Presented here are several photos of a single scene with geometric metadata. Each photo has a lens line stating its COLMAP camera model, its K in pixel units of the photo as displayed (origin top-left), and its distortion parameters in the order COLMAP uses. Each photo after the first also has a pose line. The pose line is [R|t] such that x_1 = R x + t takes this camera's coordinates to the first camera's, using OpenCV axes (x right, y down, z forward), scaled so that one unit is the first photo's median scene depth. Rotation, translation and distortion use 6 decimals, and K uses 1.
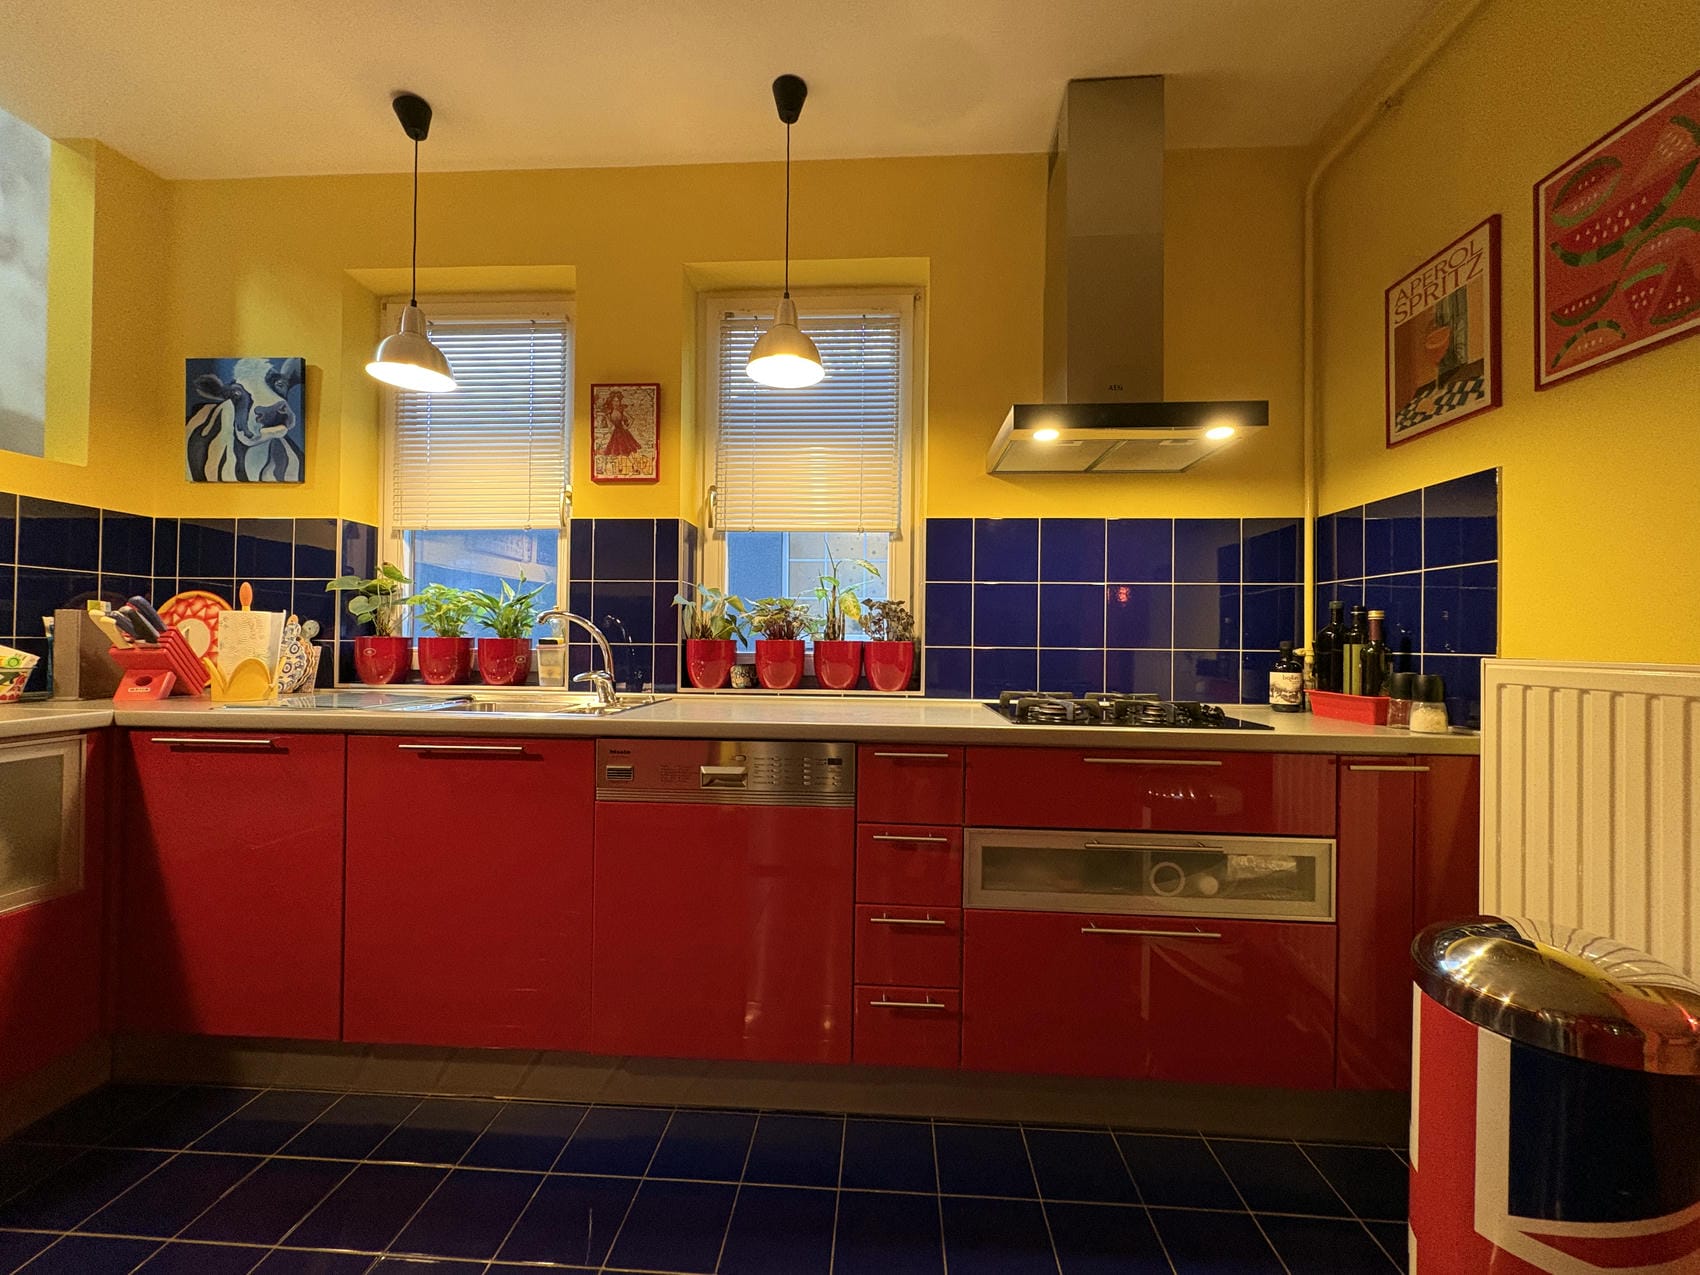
lens RADIAL K [[674.2, 0, 848.8], [0, 674.2, 638.2], [0, 0, 1]] dist [-0.000338, -0.000134]
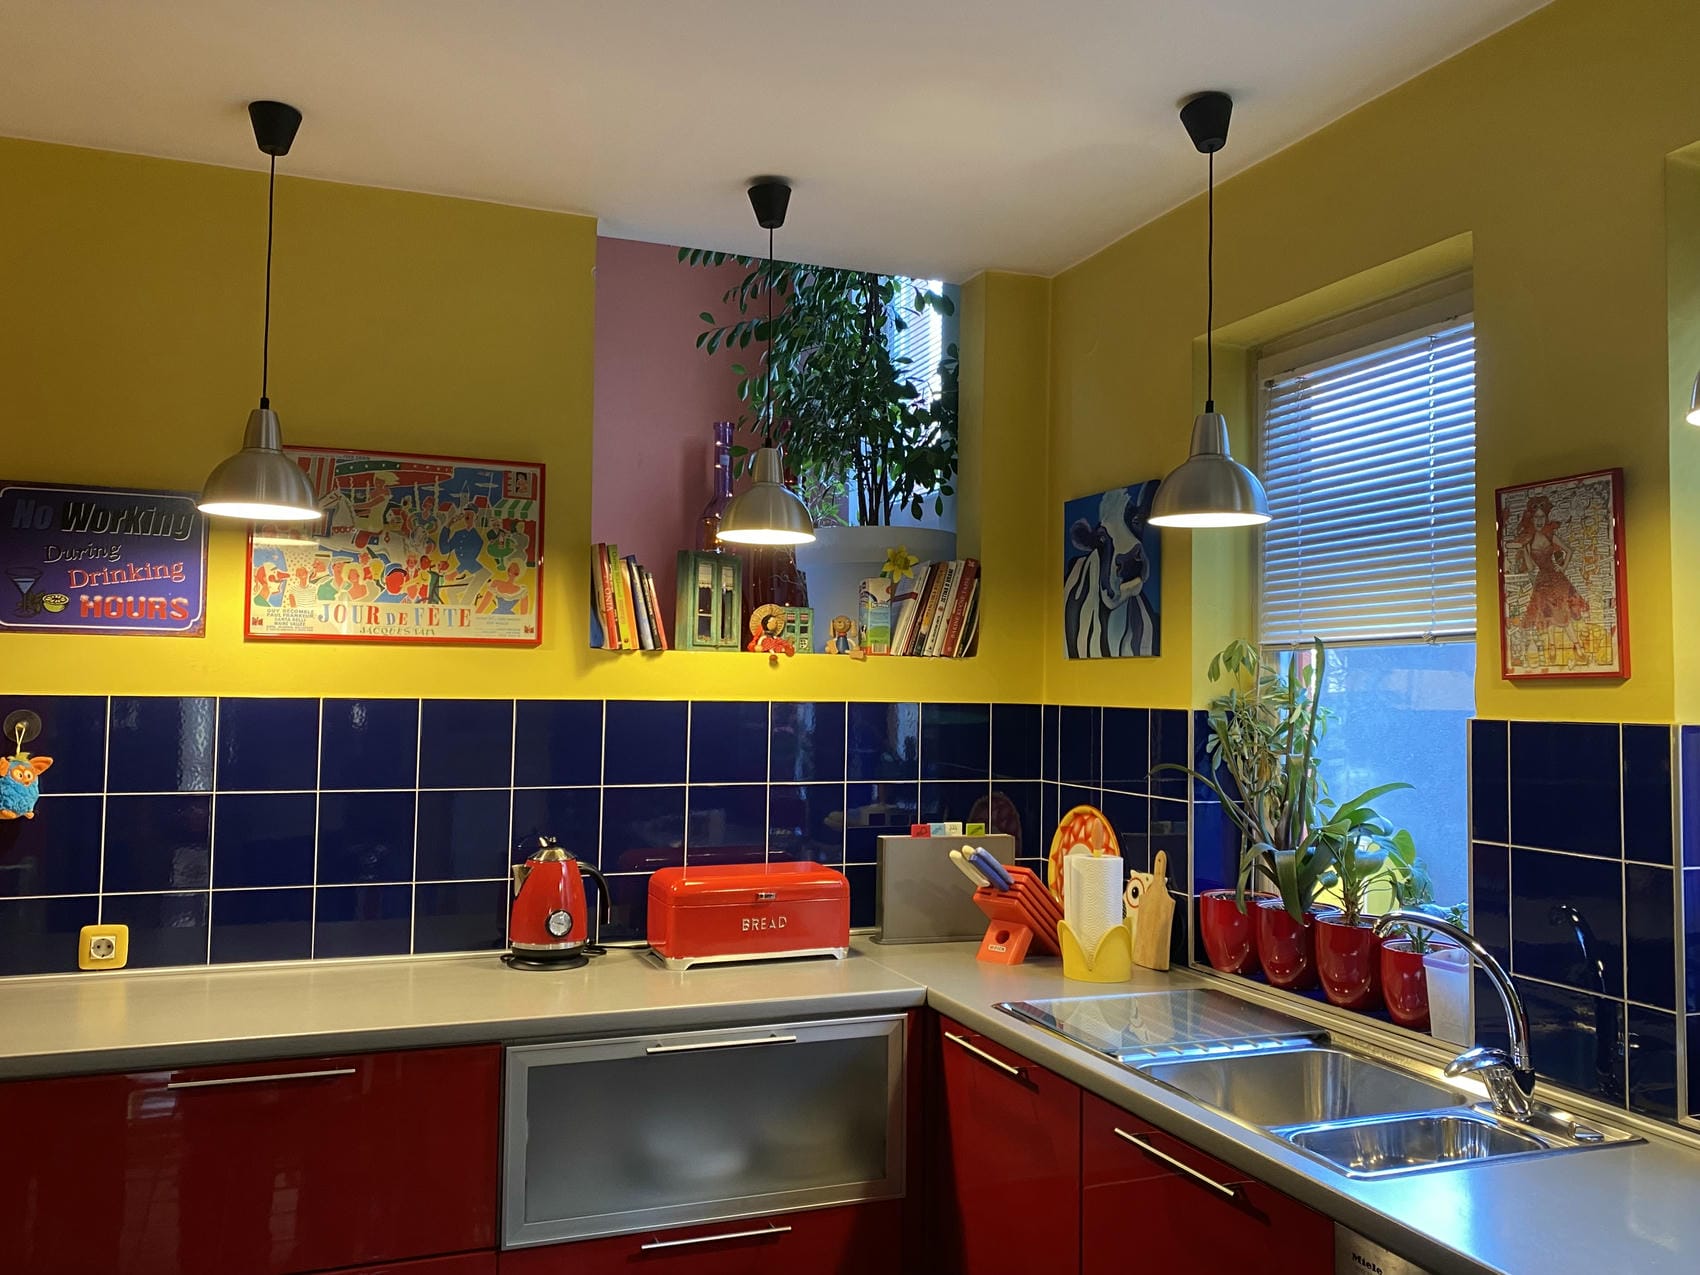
lens RADIAL K [[1374.9, 0, 838.7], [0, 1374.9, 613.5], [0, 0, 1]] dist [0.038193, -0.041564]
pose [[0.404485, -0.057739, -0.912720, 0.354064], [-0.005692, 0.997827, -0.065645, -0.182682], [0.914527, 0.031748, 0.403277, 0.130253]]
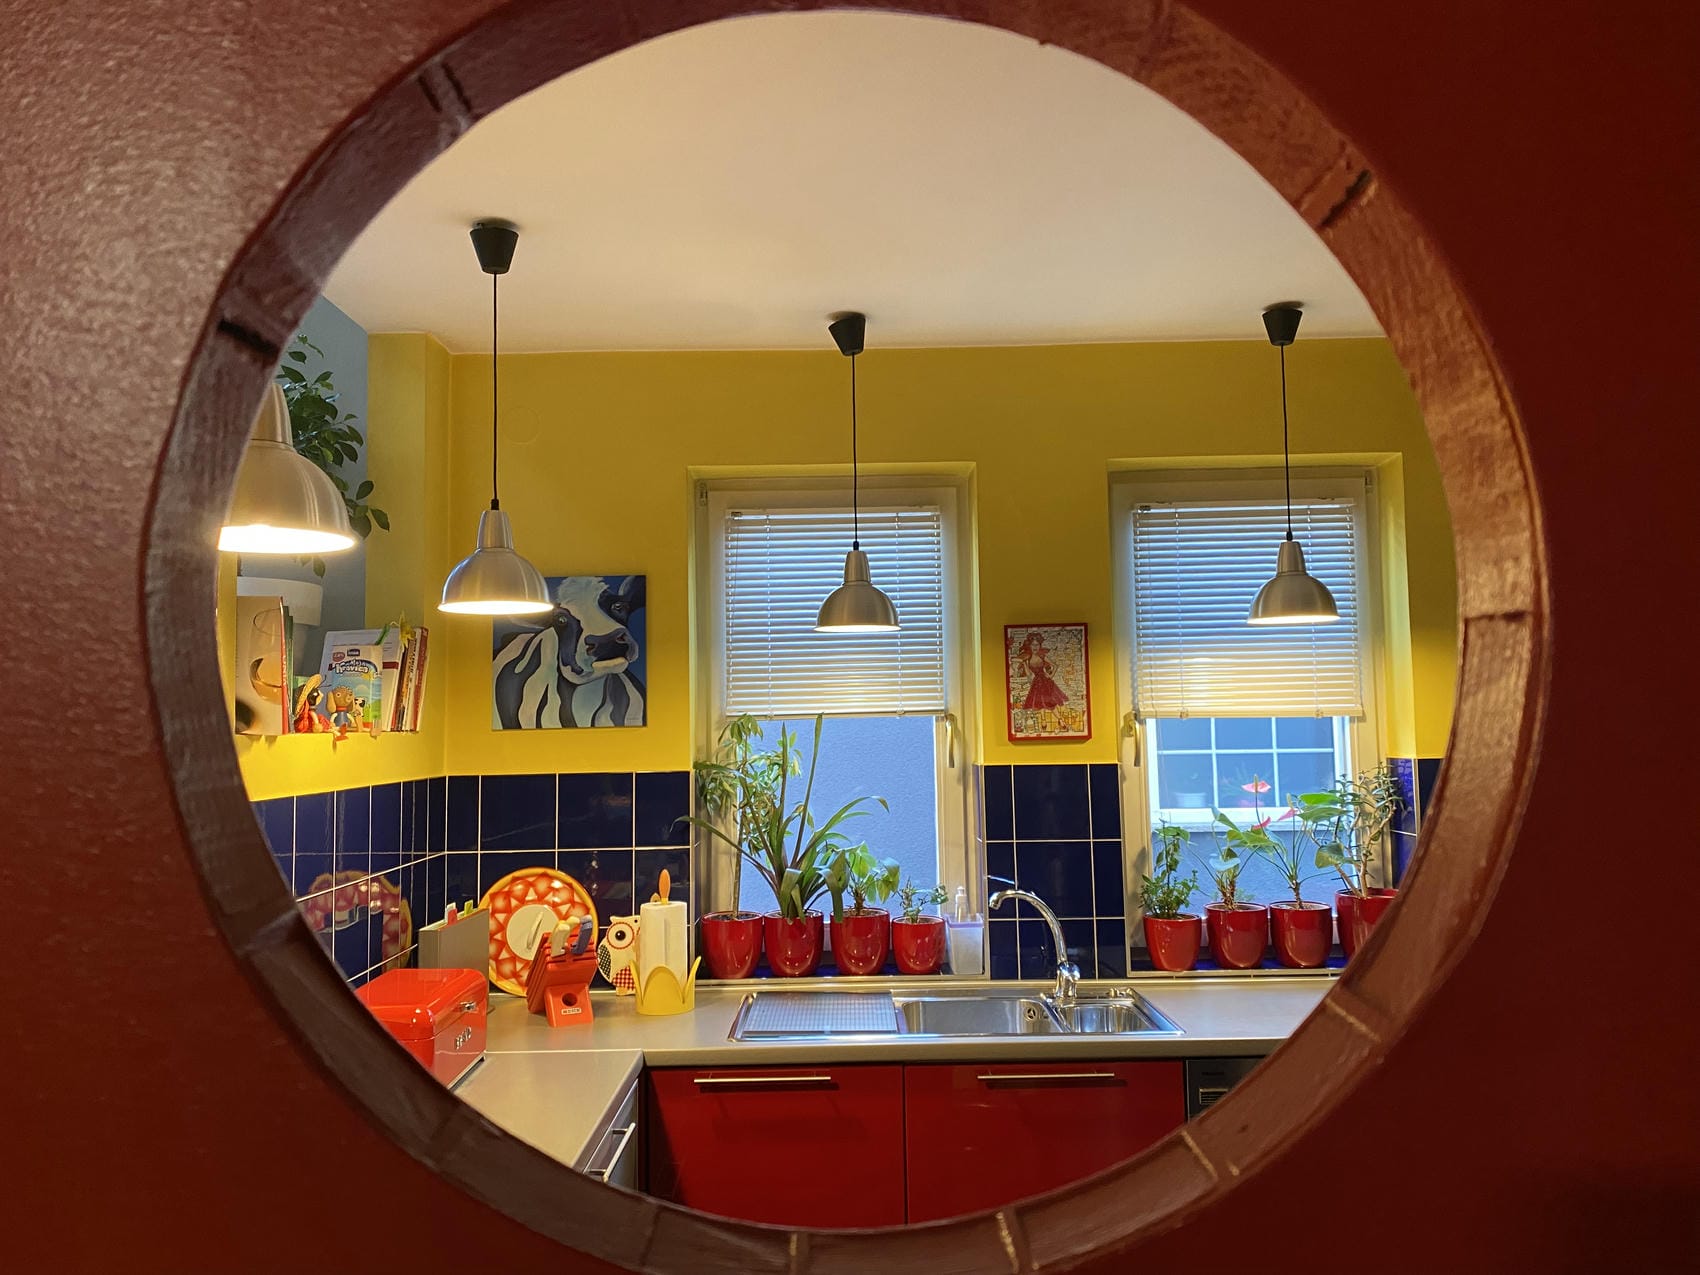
lens RADIAL K [[1374.9, 0, 823.0], [0, 1374.9, 577.2], [0, 0, 1]] dist [0.038193, -0.041564]
pose [[0.998162, -0.024498, 0.055422, -0.689787], [0.029445, 0.995481, -0.090280, -0.257012], [-0.052960, 0.091746, 0.994373, -0.678669]]
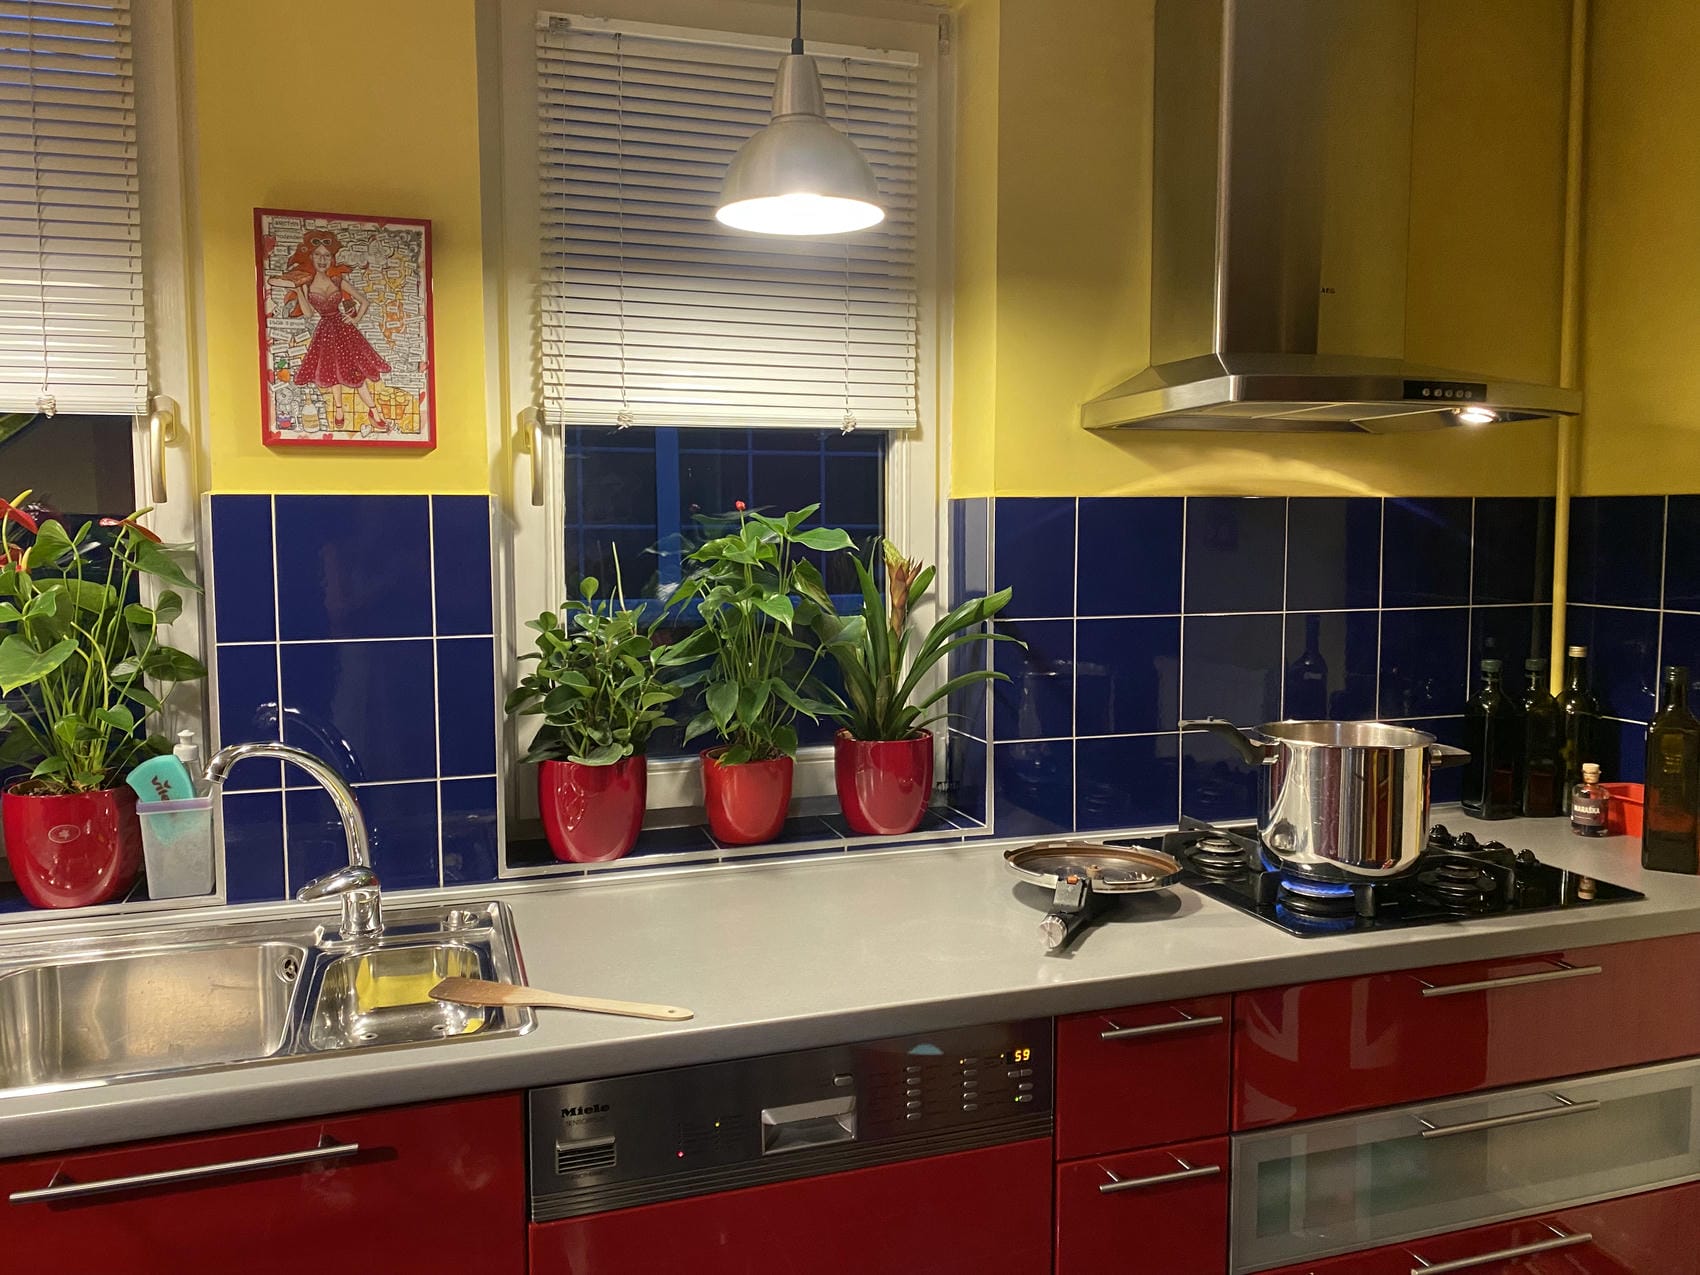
lens RADIAL K [[1284.7, 0, 851.4], [0, 1284.7, 616.7], [0, 0, 1]] dist [0.032082, -0.048678]
pose [[0.929412, -0.039854, 0.366886, -0.338056], [0.010390, 0.996583, 0.081937, -0.160397], [-0.368898, -0.072341, 0.926650, 0.117874]]
